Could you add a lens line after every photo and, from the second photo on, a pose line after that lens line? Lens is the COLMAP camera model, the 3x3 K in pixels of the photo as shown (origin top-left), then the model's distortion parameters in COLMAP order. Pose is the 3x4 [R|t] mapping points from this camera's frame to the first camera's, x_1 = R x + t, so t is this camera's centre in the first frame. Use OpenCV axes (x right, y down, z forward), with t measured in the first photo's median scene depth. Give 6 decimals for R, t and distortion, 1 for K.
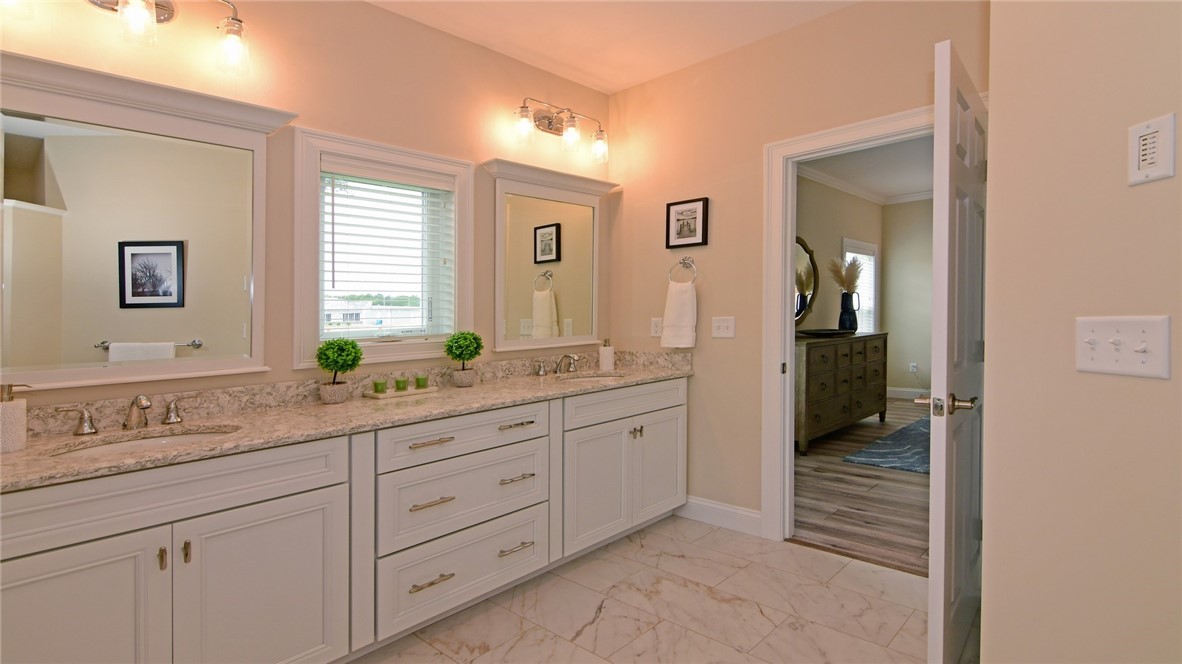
lens RADIAL K [[580.9, 0, 588.3], [0, 580.9, 324.9], [0, 0, 1]] dist [0.000676, -0.000173]
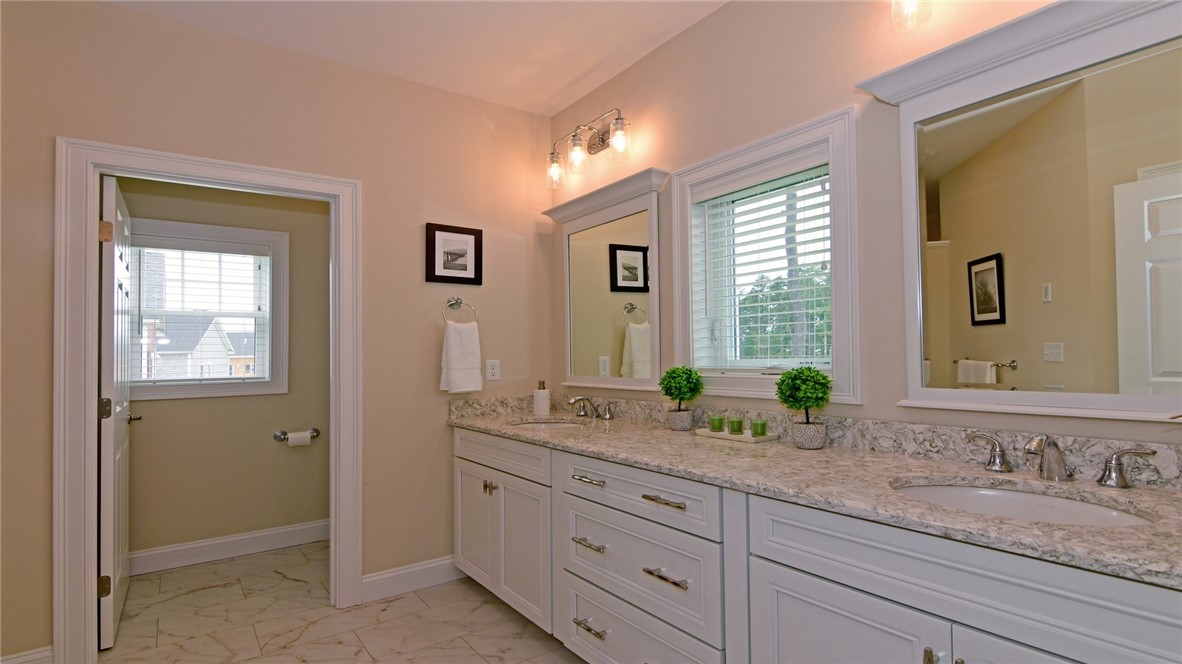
lens RADIAL K [[580.9, 0, 588.3], [0, 580.9, 324.9], [0, 0, 1]] dist [0.000676, -0.000173]
pose [[-0.190405, -0.019723, -0.981507, 0.539157], [0.004261, 0.999772, -0.020917, -0.025208], [0.981696, -0.008165, -0.190278, 0.956045]]
